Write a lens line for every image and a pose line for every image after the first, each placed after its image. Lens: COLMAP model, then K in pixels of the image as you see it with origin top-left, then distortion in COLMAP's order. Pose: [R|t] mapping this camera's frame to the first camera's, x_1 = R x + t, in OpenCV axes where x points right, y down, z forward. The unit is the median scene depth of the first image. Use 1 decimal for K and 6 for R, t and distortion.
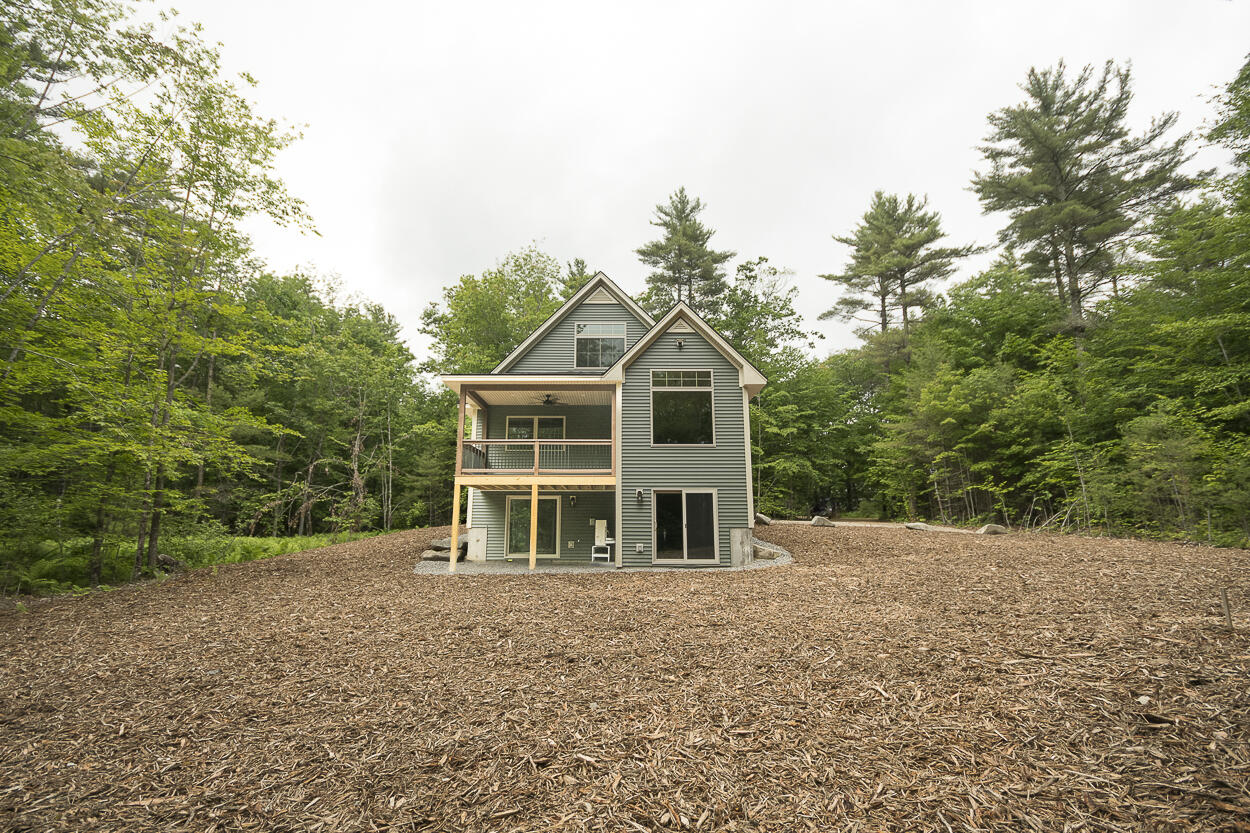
lens RADIAL K [[545.3, 0, 621.6], [0, 545.3, 420.5], [0, 0, 1]] dist [-0.001593, 0.000522]
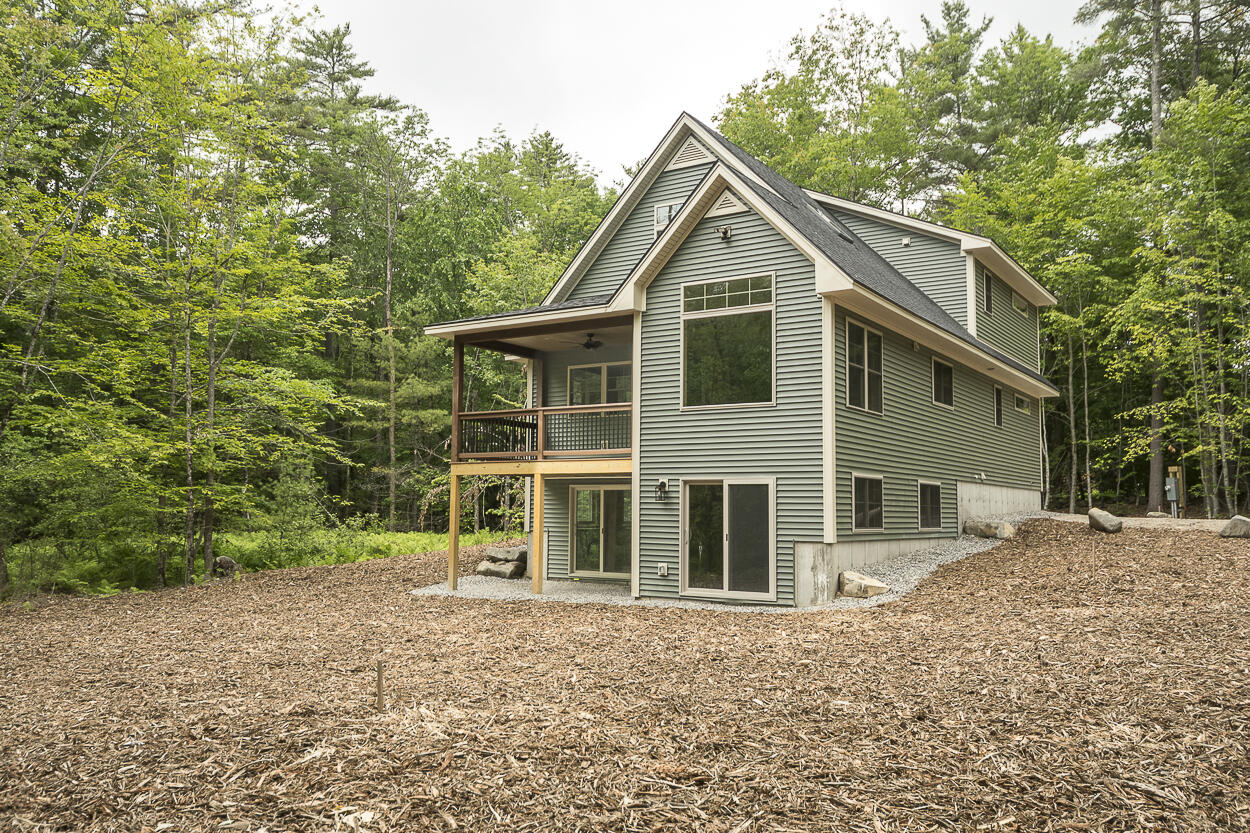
lens RADIAL K [[1030.1, 0, 623.7], [0, 1030.1, 419.5], [0, 0, 1]] dist [0.000049, -0.004412]
pose [[0.829975, -0.042863, -0.556151, 0.650136], [0.099022, 0.992529, 0.071280, -0.032315], [0.548941, -0.114232, 0.828019, -0.012667]]
